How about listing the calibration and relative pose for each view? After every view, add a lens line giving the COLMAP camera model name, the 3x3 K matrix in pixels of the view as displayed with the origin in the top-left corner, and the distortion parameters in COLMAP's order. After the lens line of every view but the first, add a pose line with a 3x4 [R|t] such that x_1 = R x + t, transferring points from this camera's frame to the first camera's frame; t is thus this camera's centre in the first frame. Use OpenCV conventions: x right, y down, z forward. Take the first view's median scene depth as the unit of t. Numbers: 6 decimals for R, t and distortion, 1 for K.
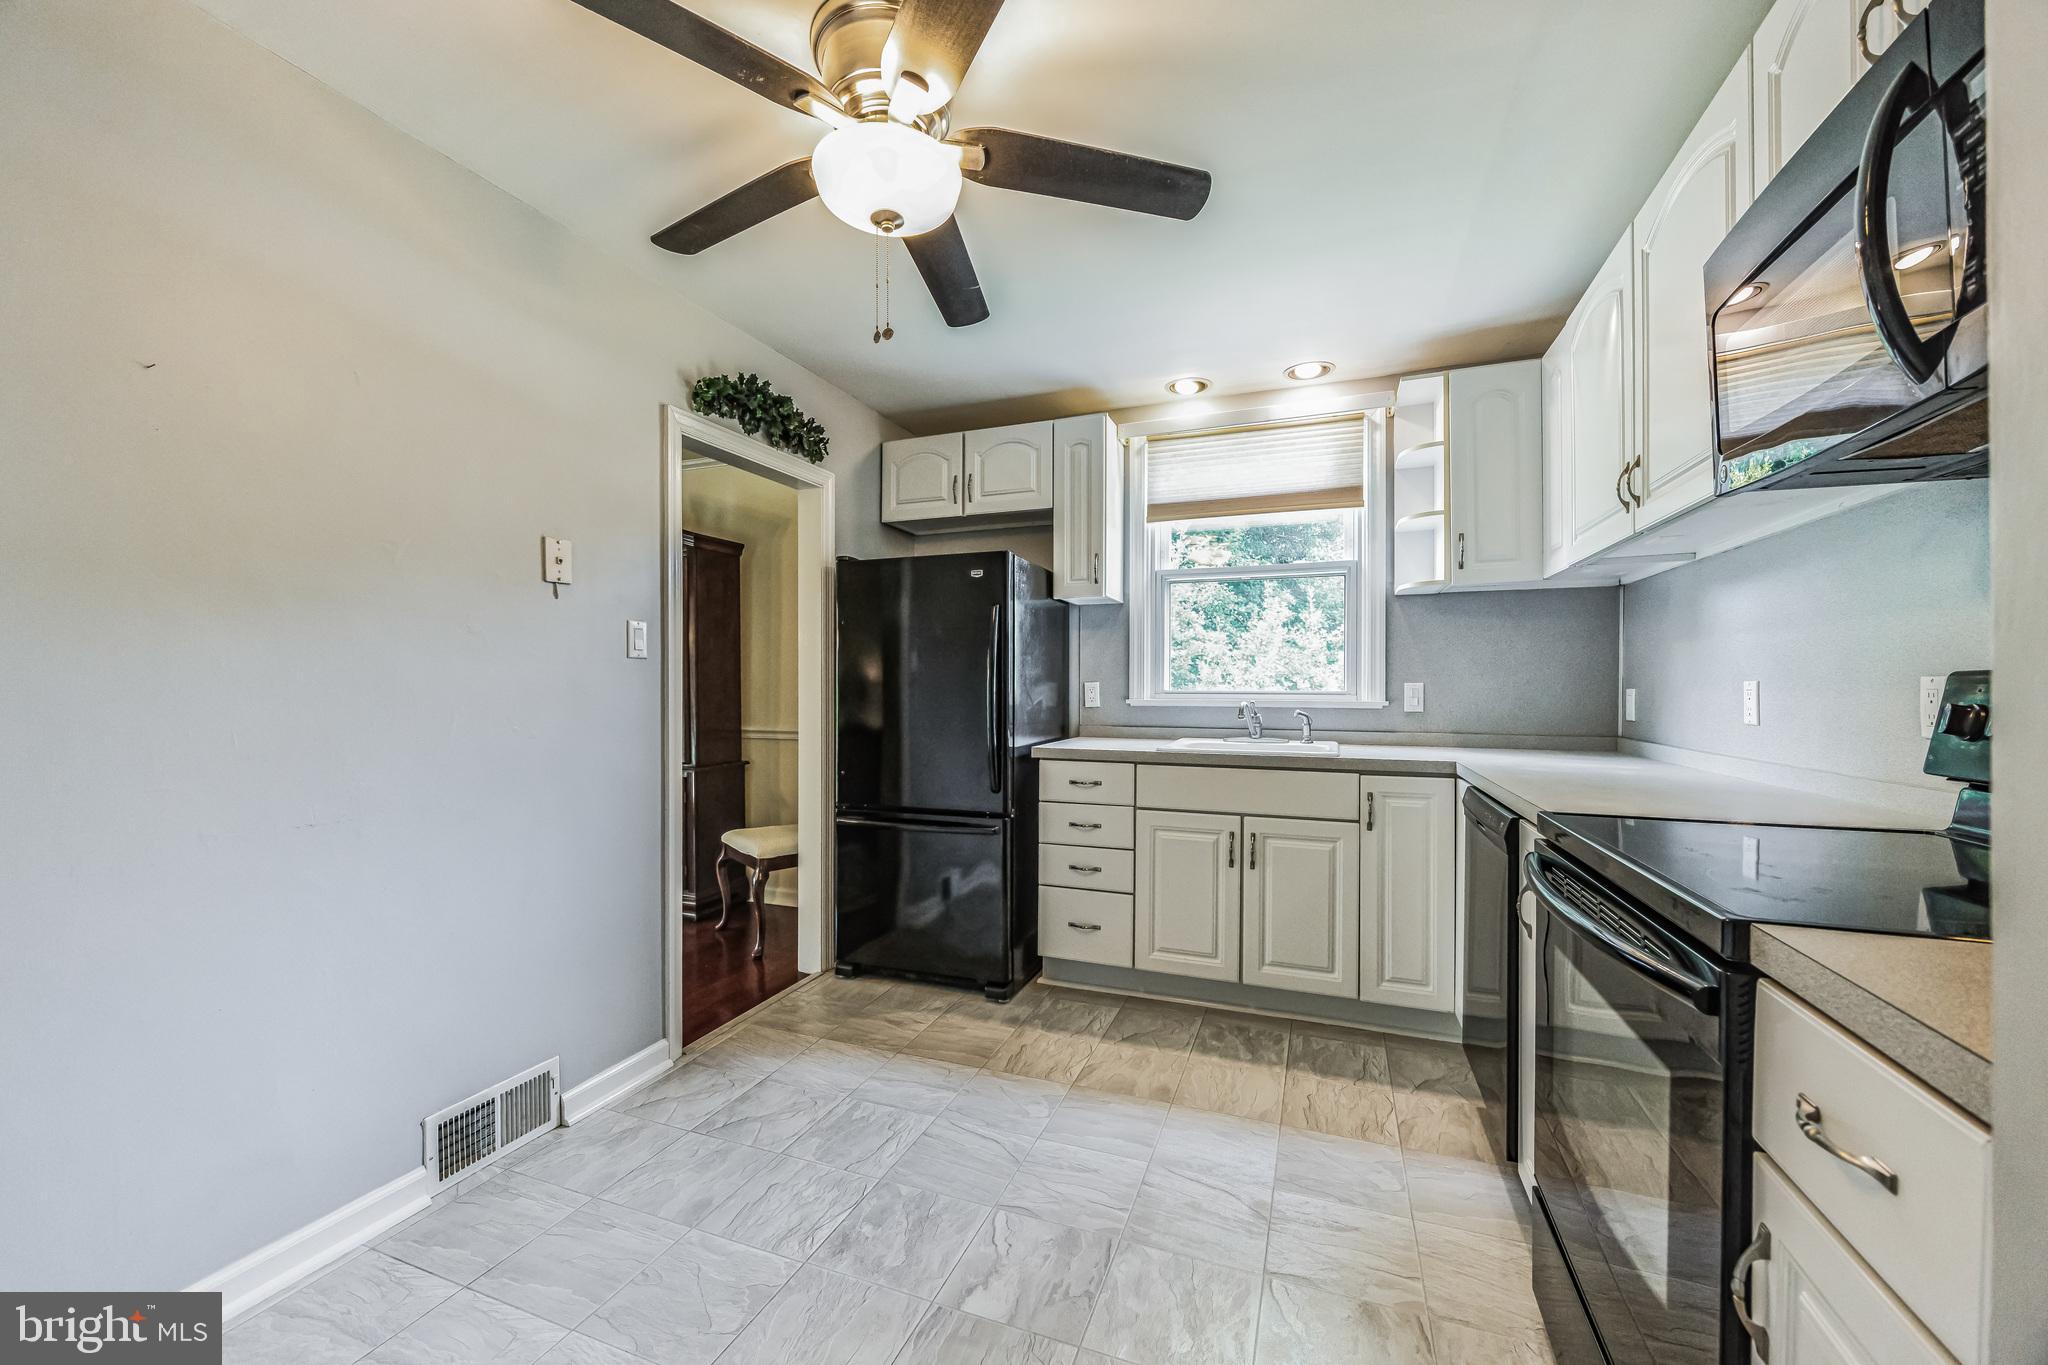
lens RADIAL K [[792.7, 0, 1022.2], [0, 792.7, 692.8], [0, 0, 1]] dist [0.000044, 0.000045]
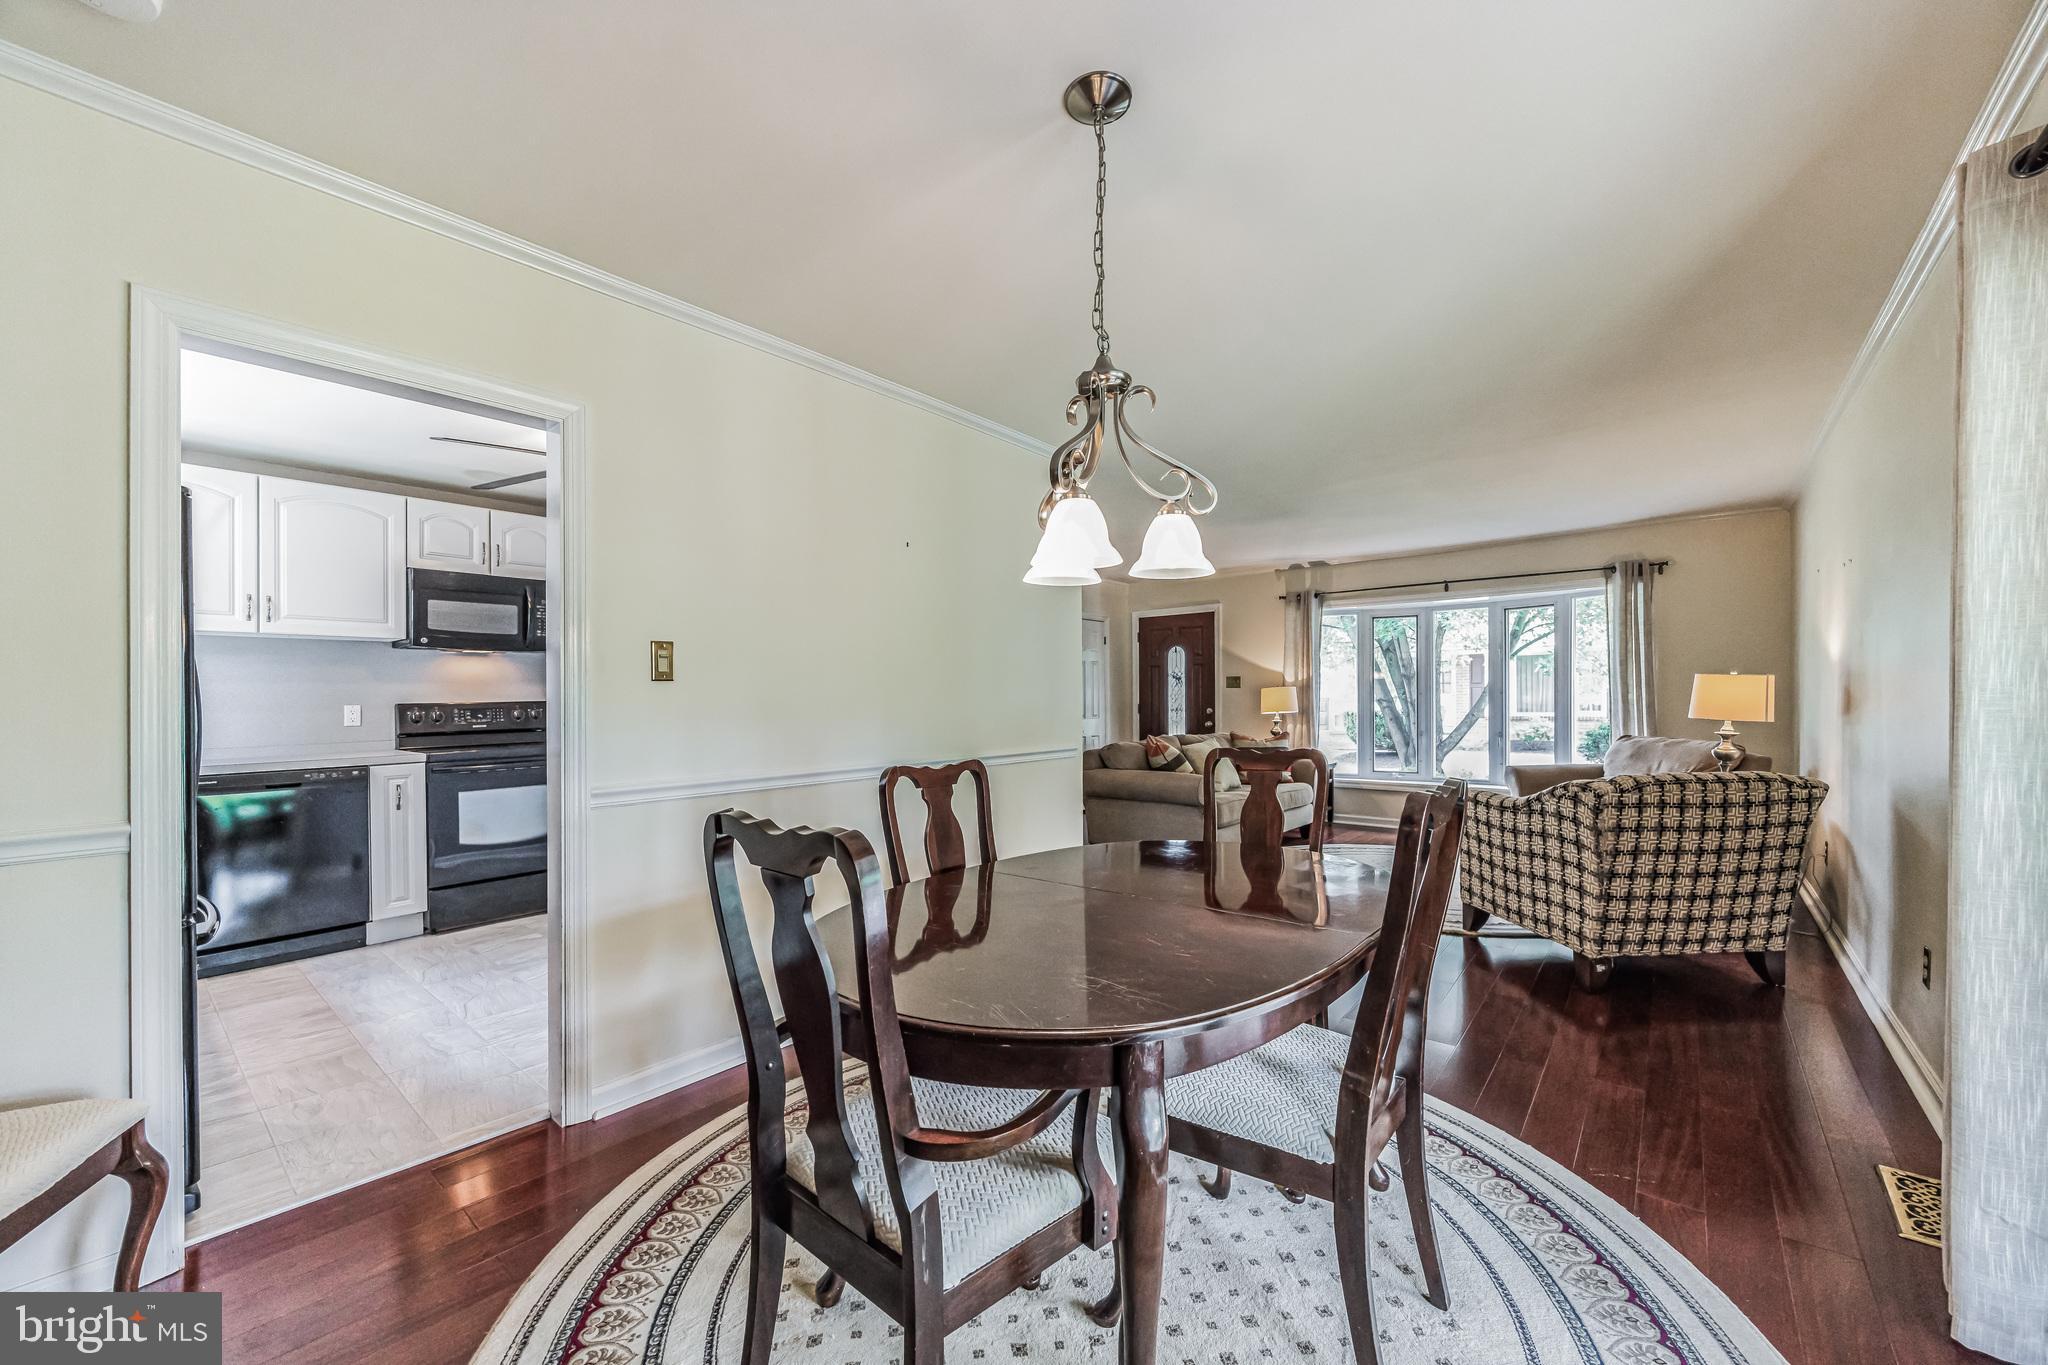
lens RADIAL K [[789.1, 0, 1024.0], [0, 789.1, 682.5], [0, 0, 1]] dist [-0.000009, 0.000079]
pose [[-0.945897, 0.009049, 0.324342, -1.135908], [0.008258, 0.999959, -0.003816, -0.035806], [-0.324363, -0.000931, -0.945932, 1.518938]]
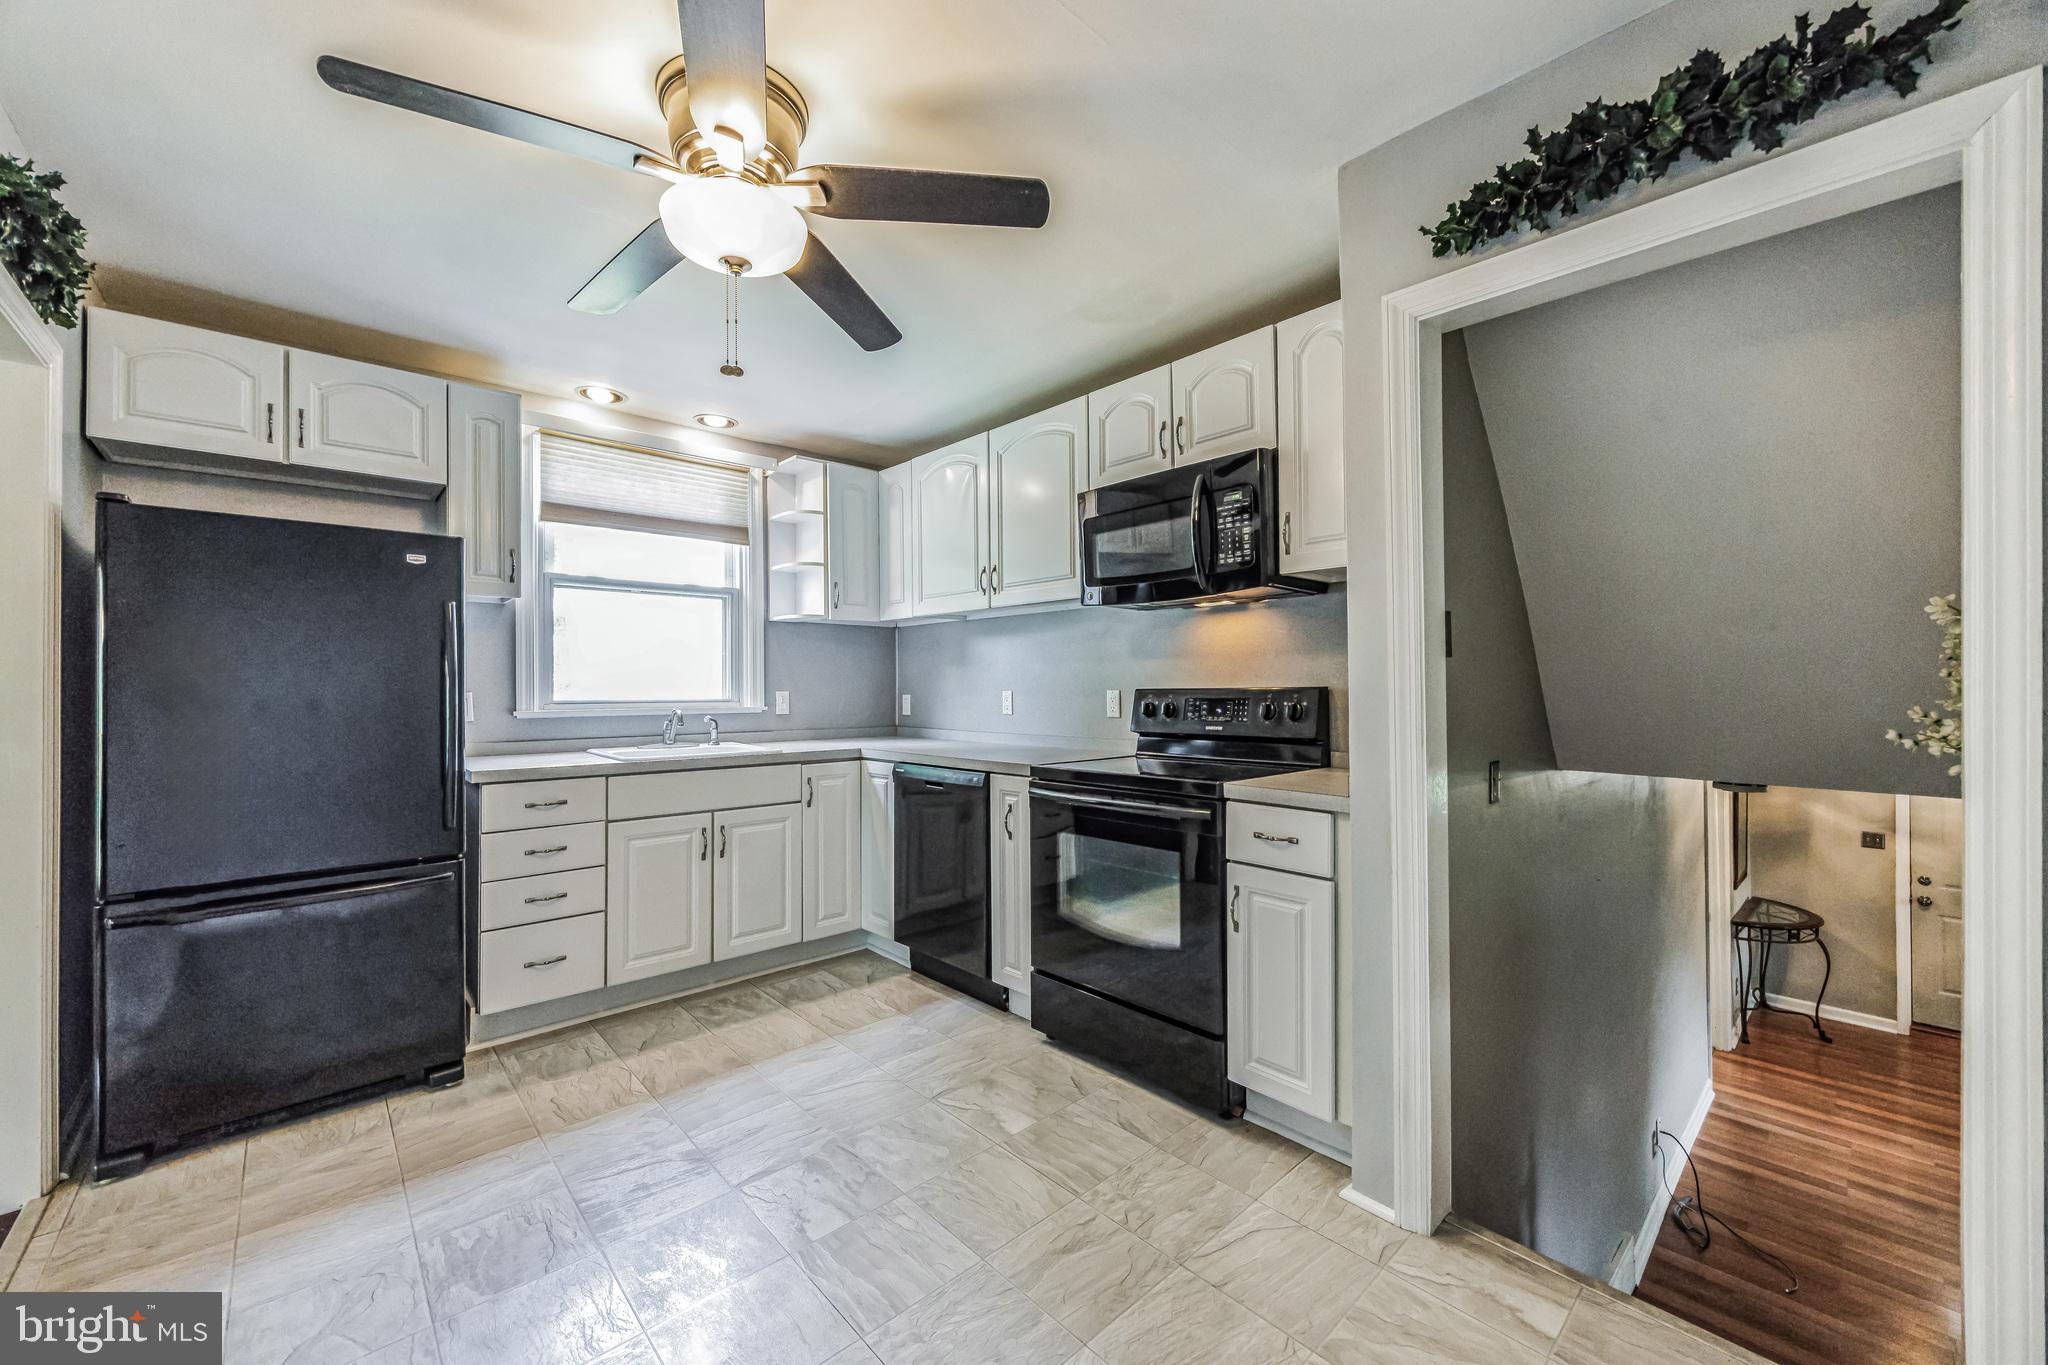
lens RADIAL K [[789.1, 0, 1024.0], [0, 789.1, 682.5], [0, 0, 1]] dist [-0.000009, 0.000079]
pose [[0.440939, 0.002661, 0.897533, -0.516926], [0.010308, 0.999915, -0.008029, -0.014012], [-0.897478, 0.012792, 0.440874, 0.107863]]
